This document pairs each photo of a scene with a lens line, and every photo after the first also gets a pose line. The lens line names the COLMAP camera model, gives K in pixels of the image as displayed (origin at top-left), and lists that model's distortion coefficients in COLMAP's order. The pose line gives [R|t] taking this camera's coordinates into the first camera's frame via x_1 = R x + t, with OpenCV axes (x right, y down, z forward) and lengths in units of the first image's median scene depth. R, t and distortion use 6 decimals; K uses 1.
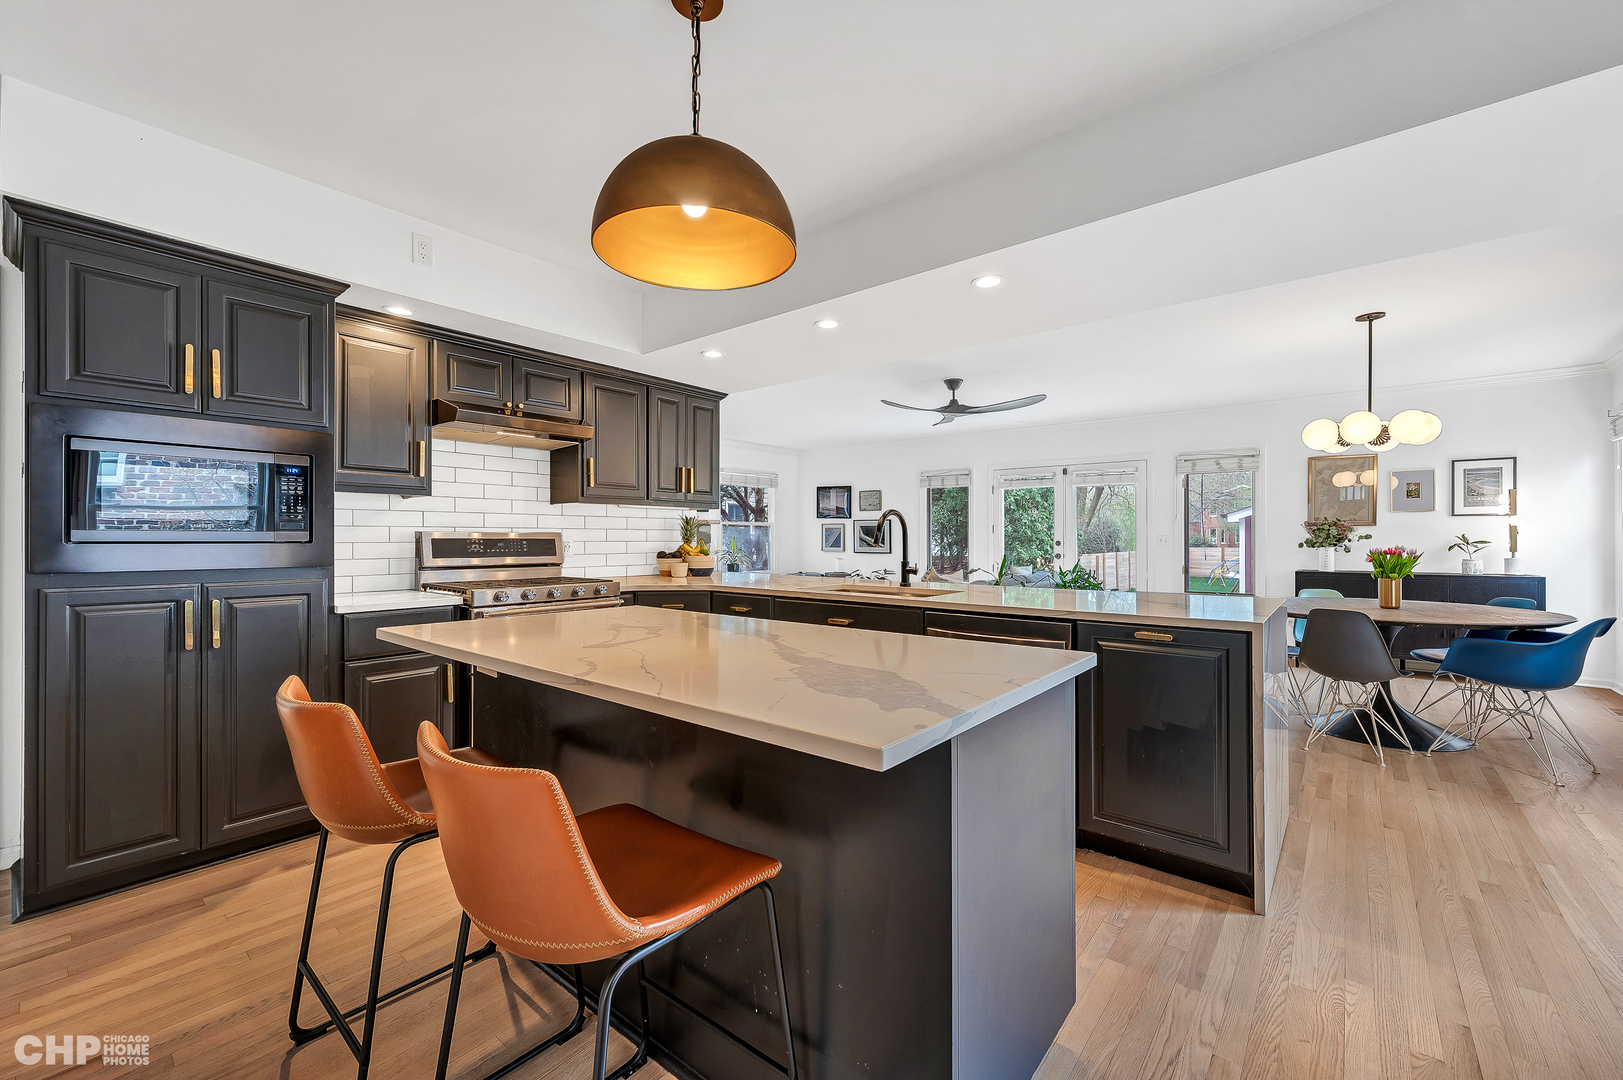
lens RADIAL K [[651.9, 0, 811.5], [0, 651.9, 540.0], [0, 0, 1]] dist [-0.001347, -0.000008]
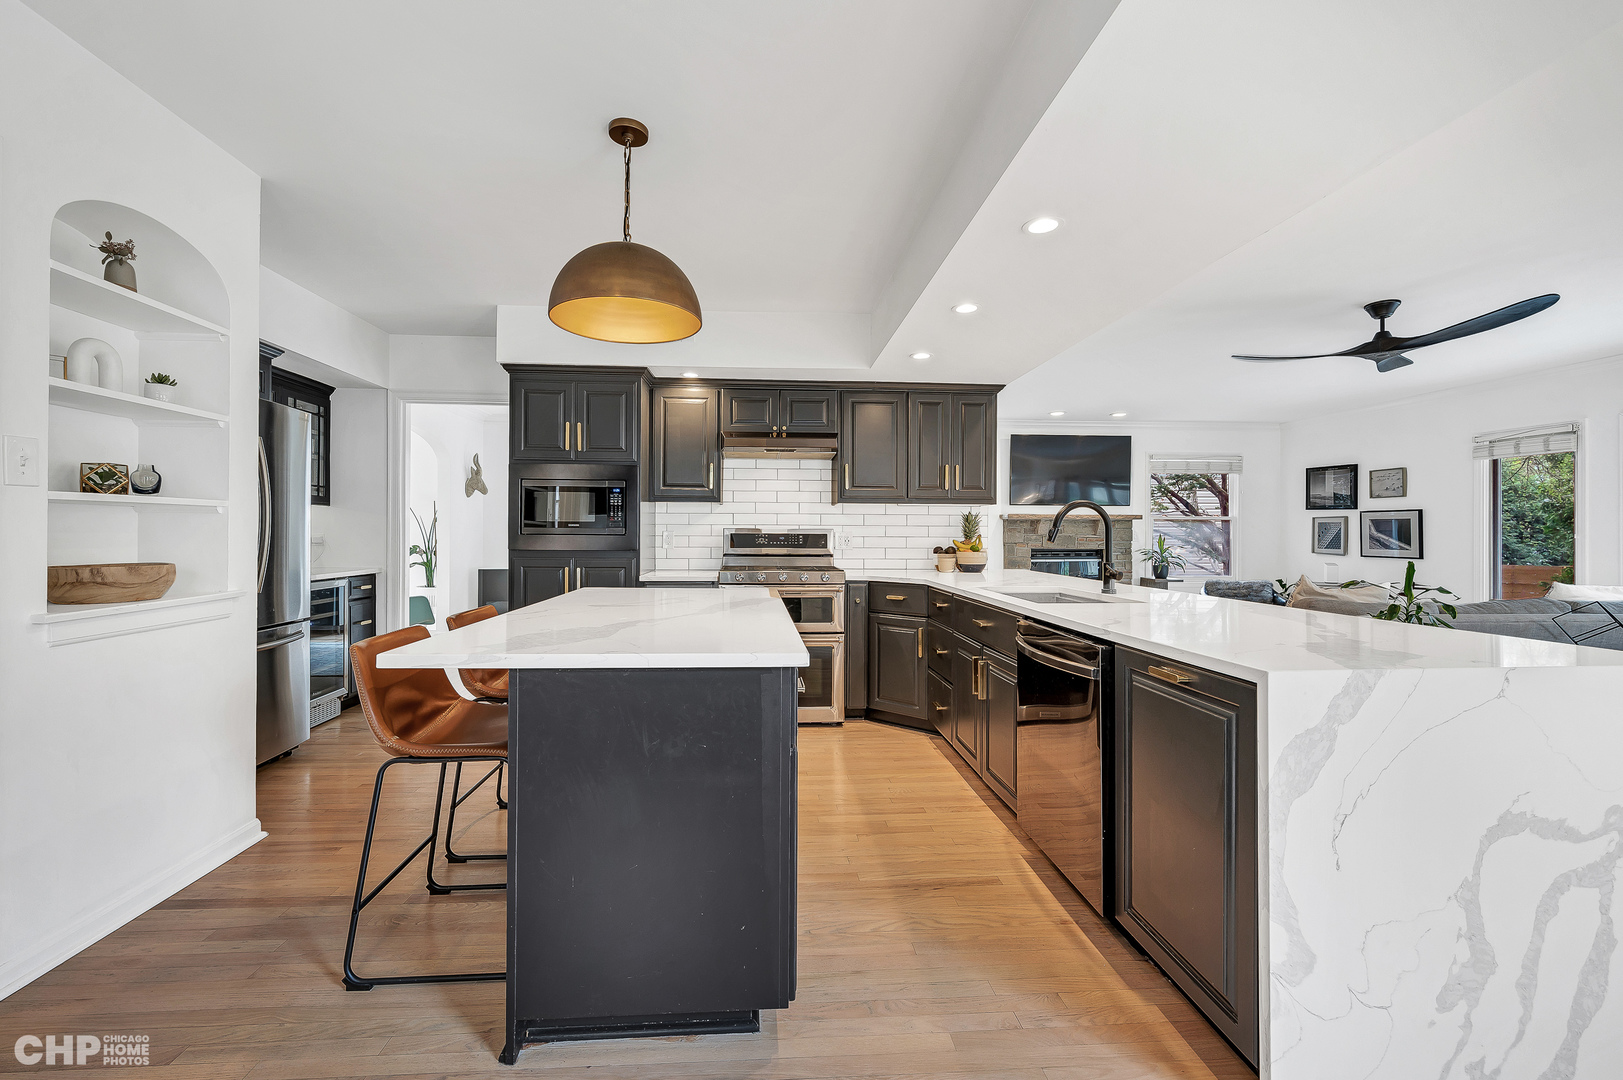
lens RADIAL K [[667.9, 0, 811.5], [0, 667.9, 540.0], [0, 0, 1]] dist [0.000209, -0.000017]
pose [[0.685041, 0.011375, -0.728416, 0.402090], [-0.007893, 0.999935, 0.008192, -0.000625], [0.728462, 0.000138, 0.685087, 0.116468]]
